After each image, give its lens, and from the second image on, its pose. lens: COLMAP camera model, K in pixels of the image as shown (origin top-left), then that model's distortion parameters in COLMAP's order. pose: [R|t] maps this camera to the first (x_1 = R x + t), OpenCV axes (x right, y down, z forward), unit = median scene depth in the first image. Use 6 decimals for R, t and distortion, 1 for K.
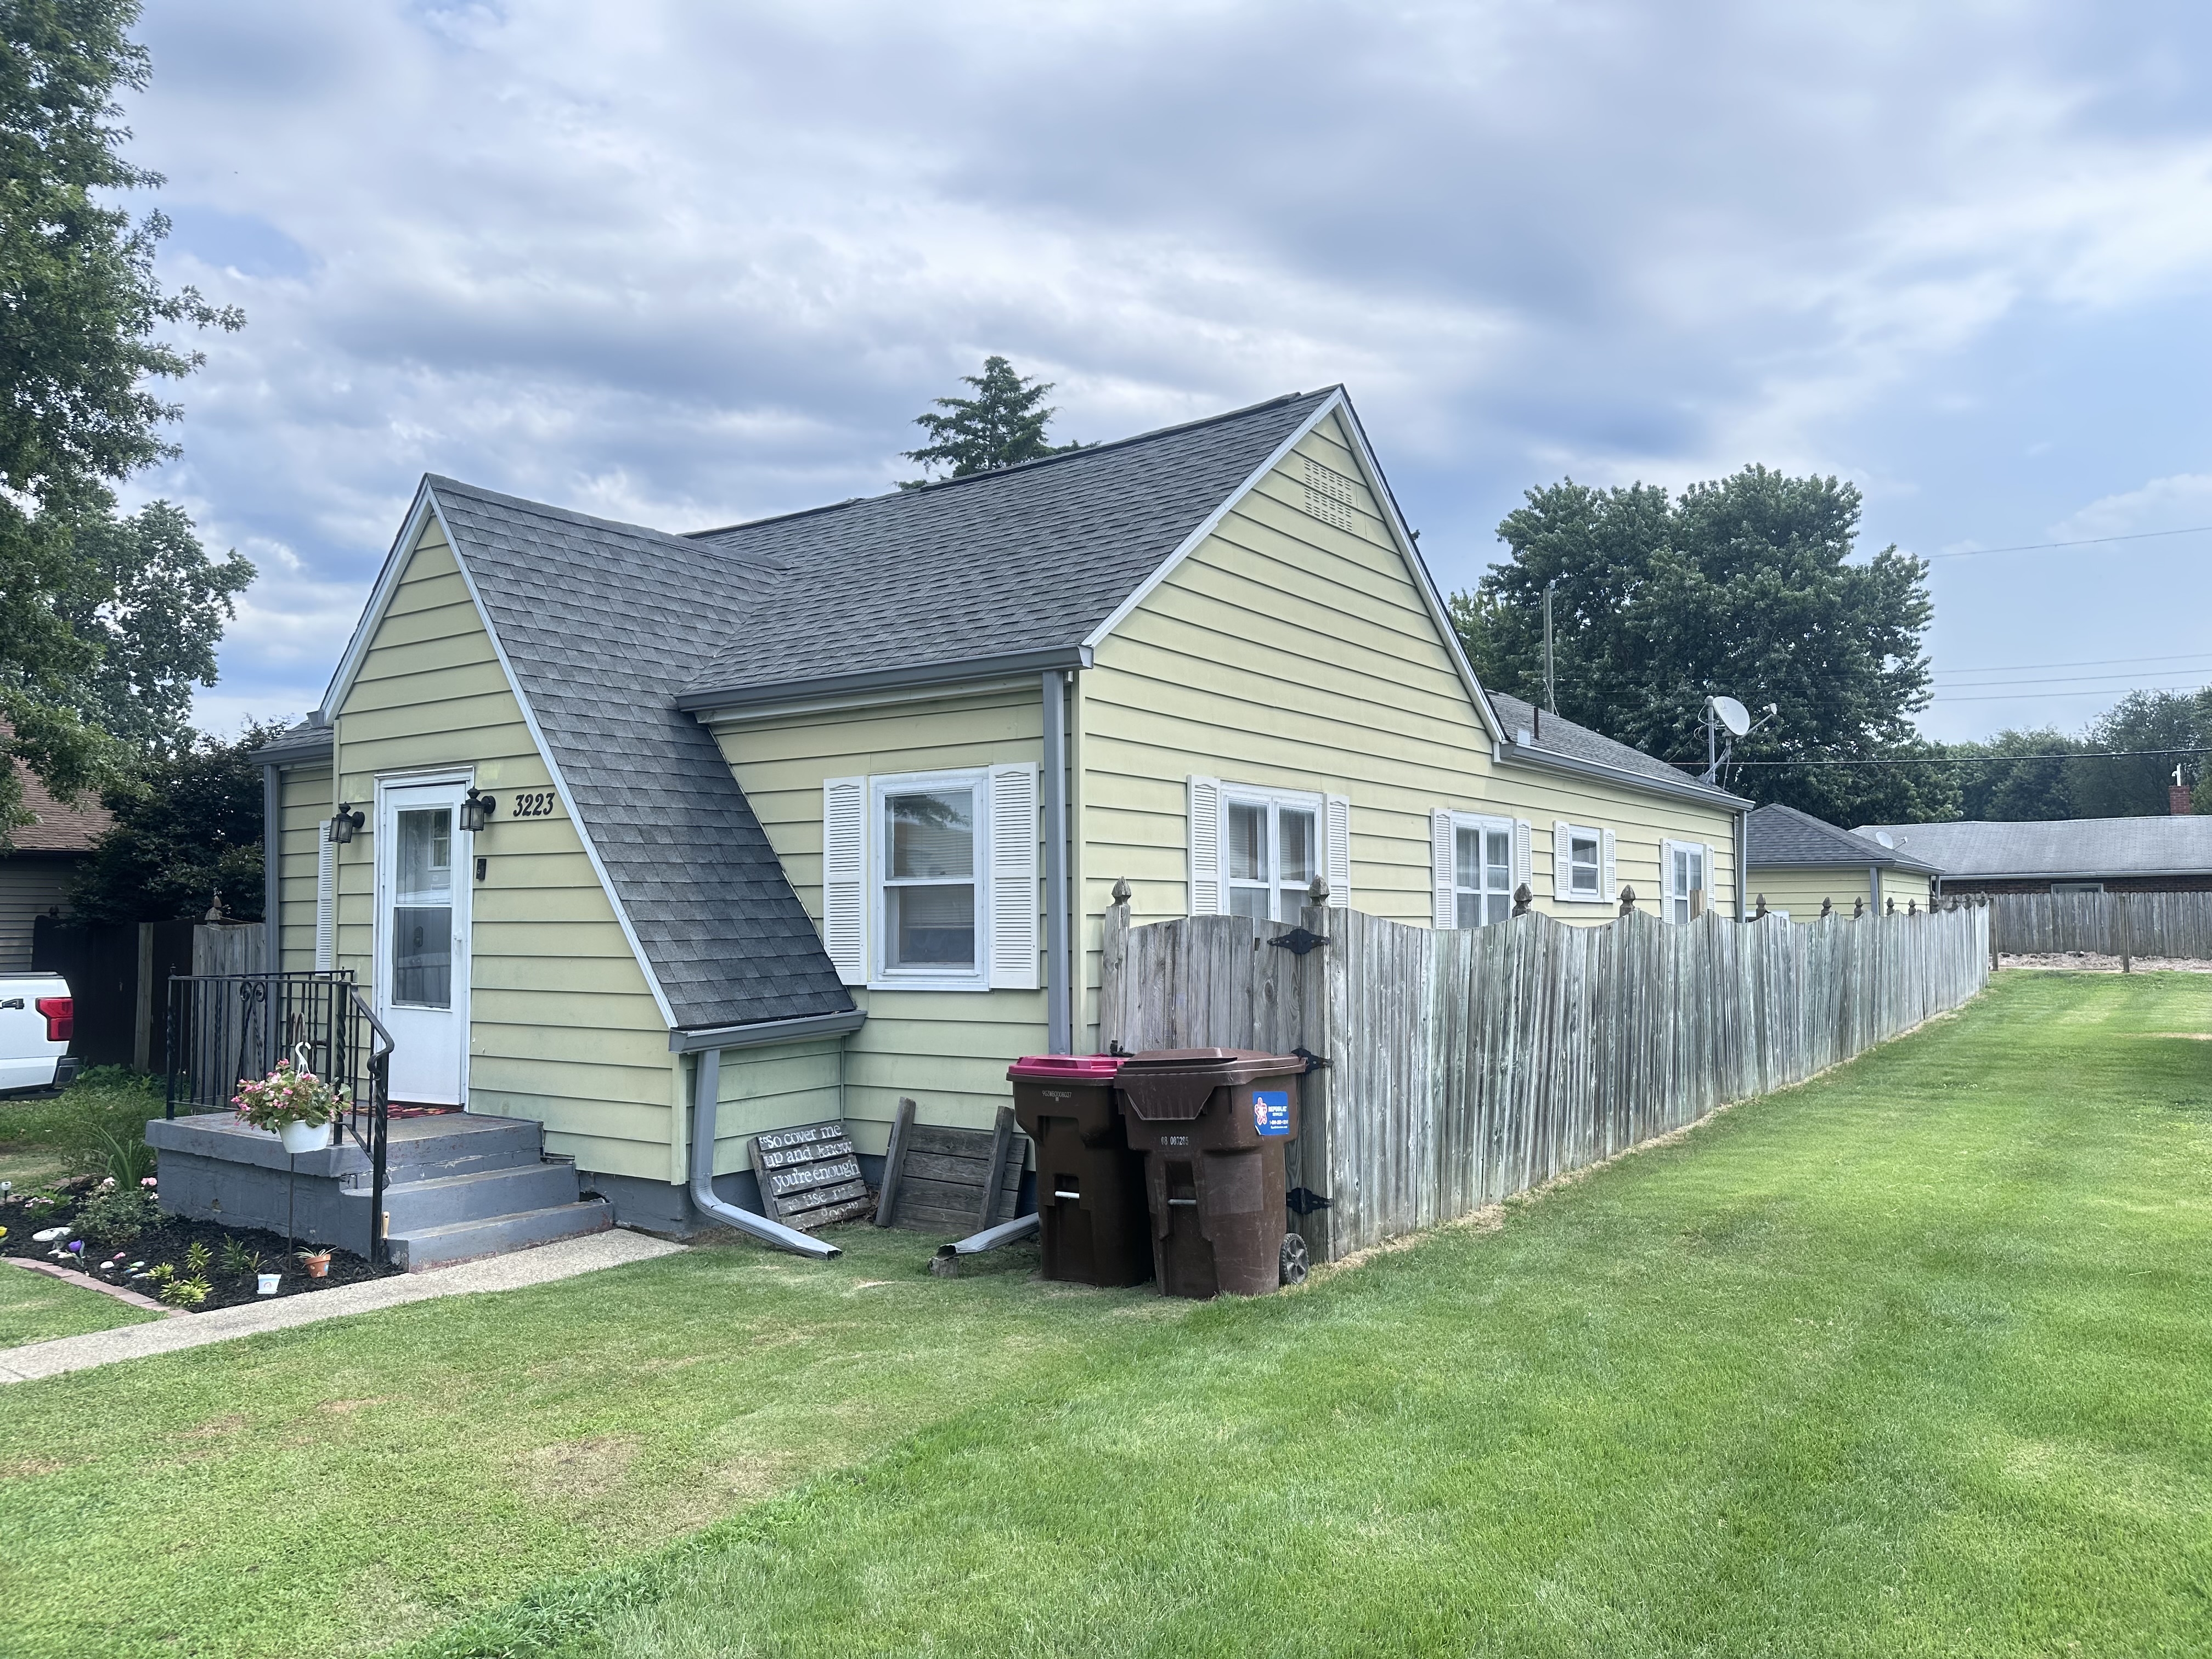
lens RADIAL K [[1544.2, 0, 1120.8], [0, 1544.2, 828.0], [0, 0, 1]] dist [0.031470, -0.025901]
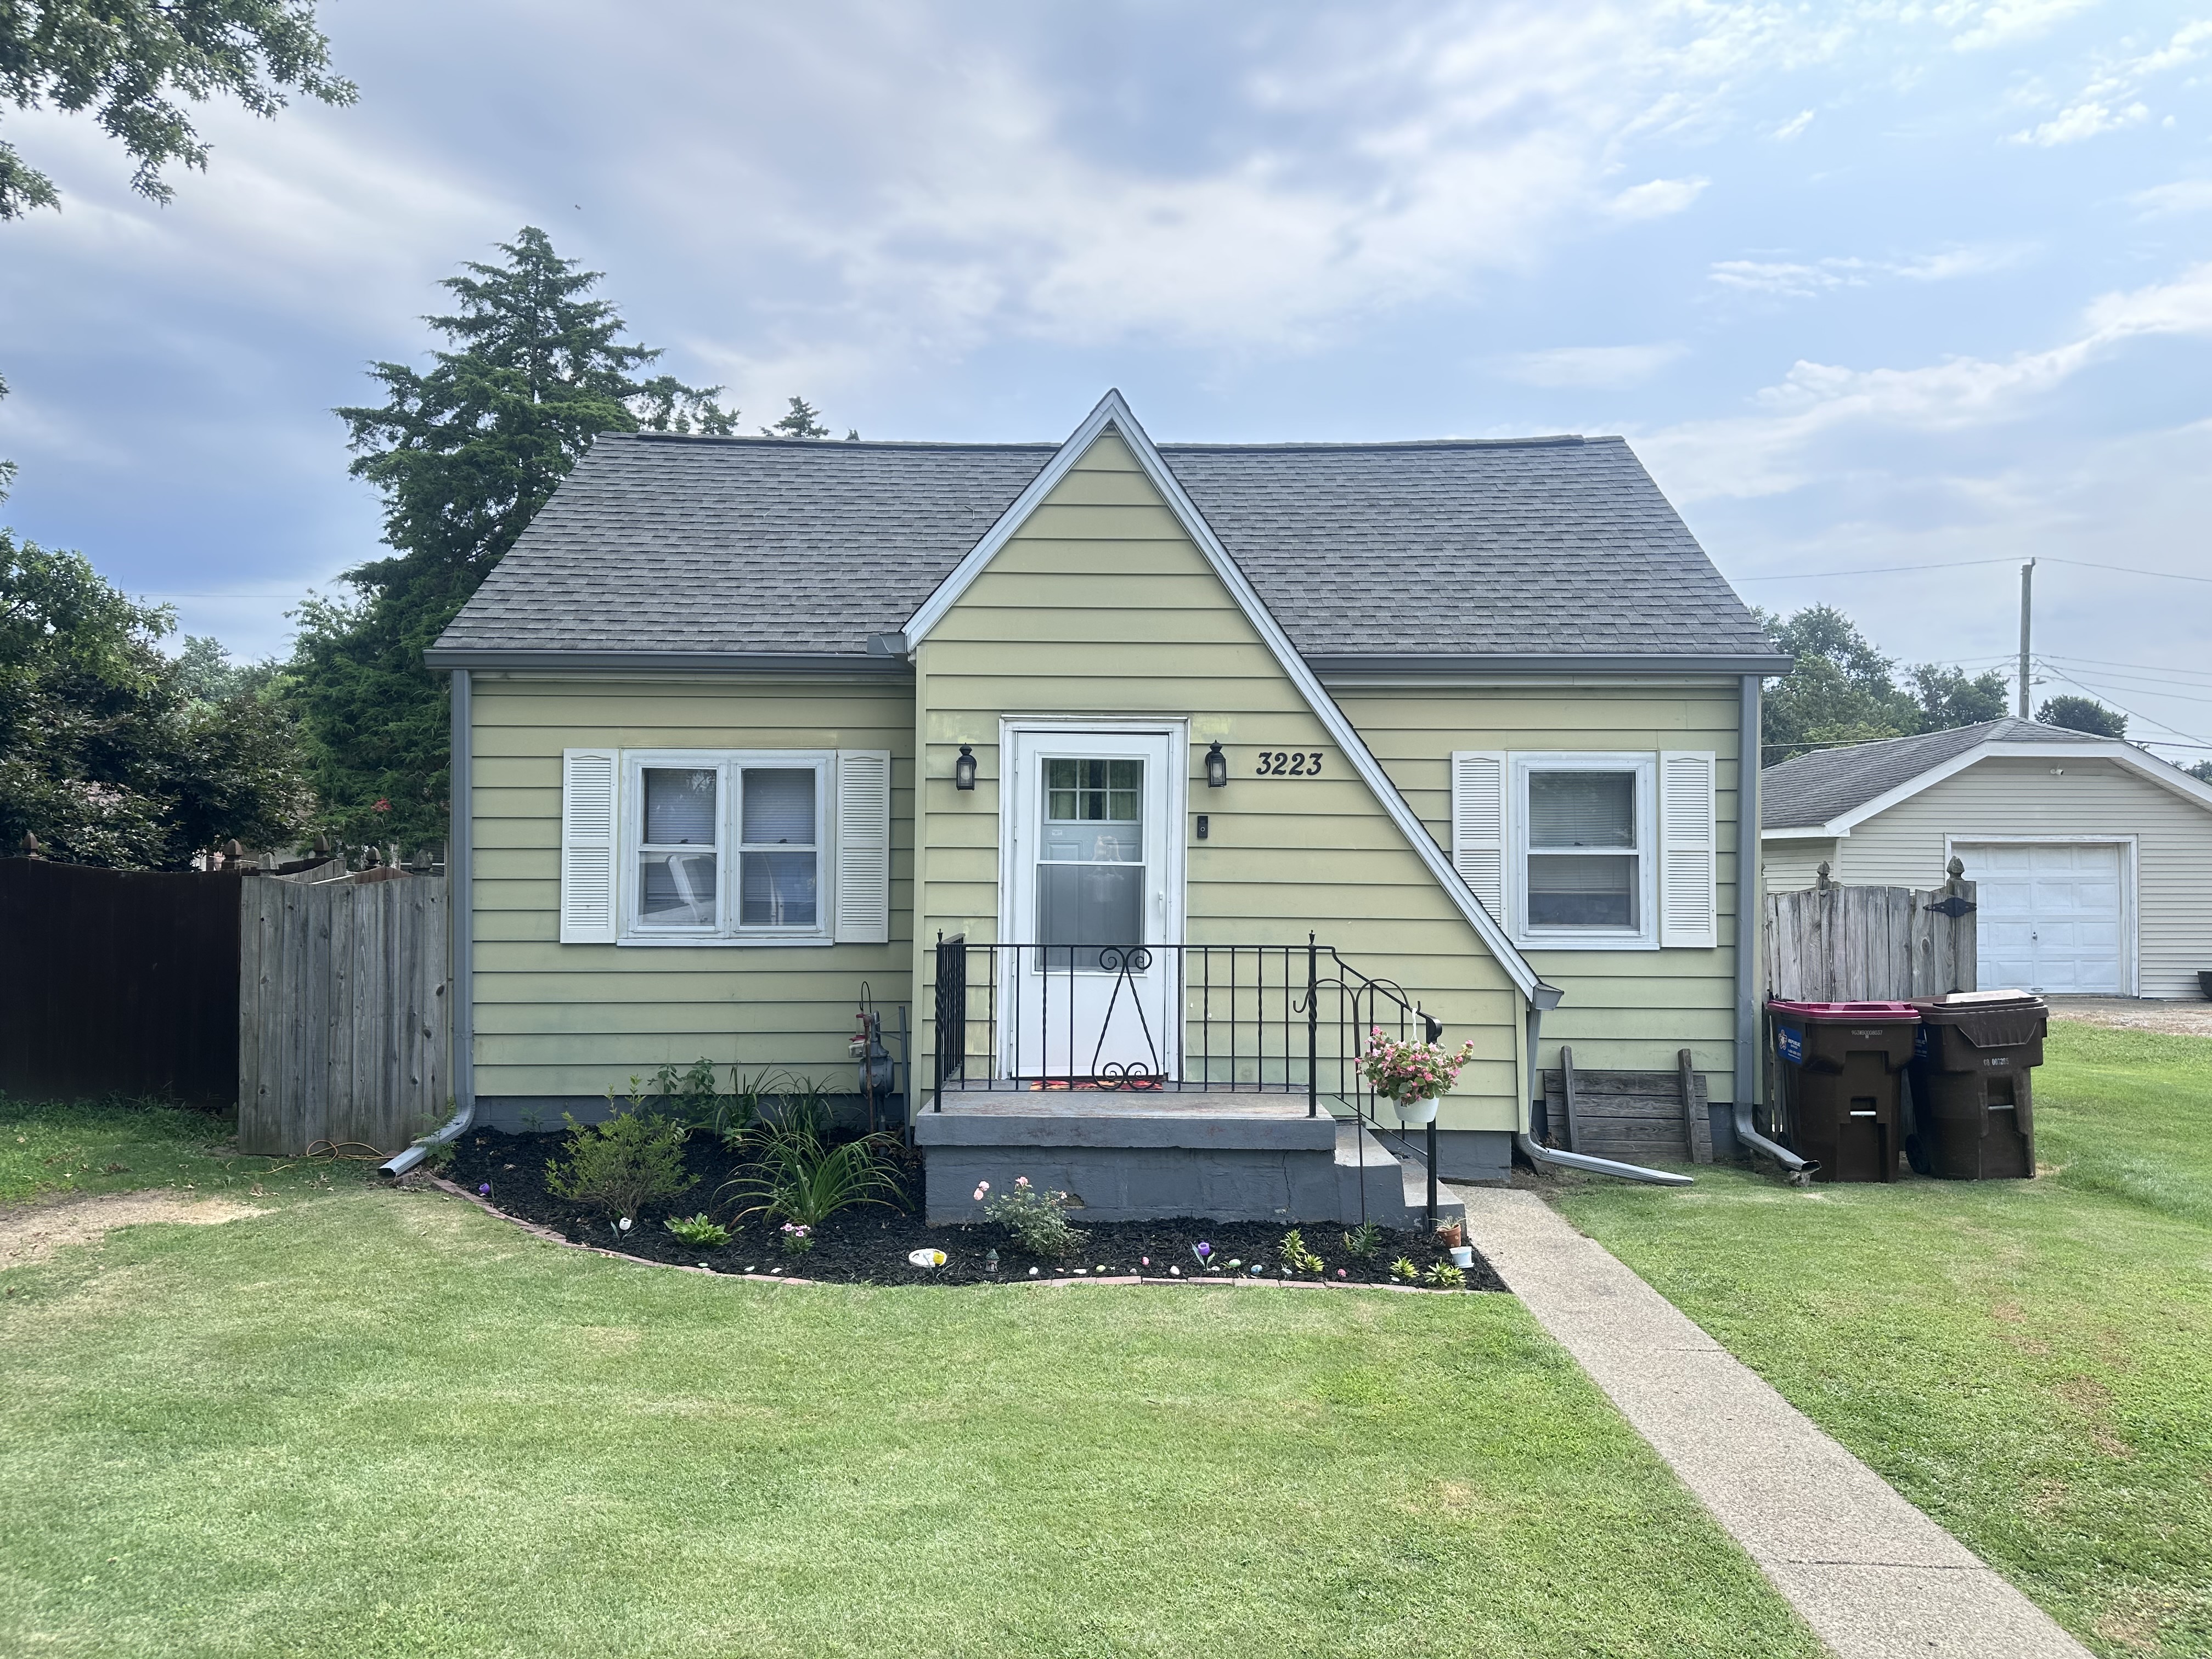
lens RADIAL K [[1544.2, 0, 1122.0], [0, 1544.2, 841.7], [0, 0, 1]] dist [0.031470, -0.025901]
pose [[0.838602, 0.023226, 0.544249, -0.998578], [-0.045559, 0.998581, 0.027585, 0.011911], [-0.542836, -0.047928, 0.838470, 0.244481]]
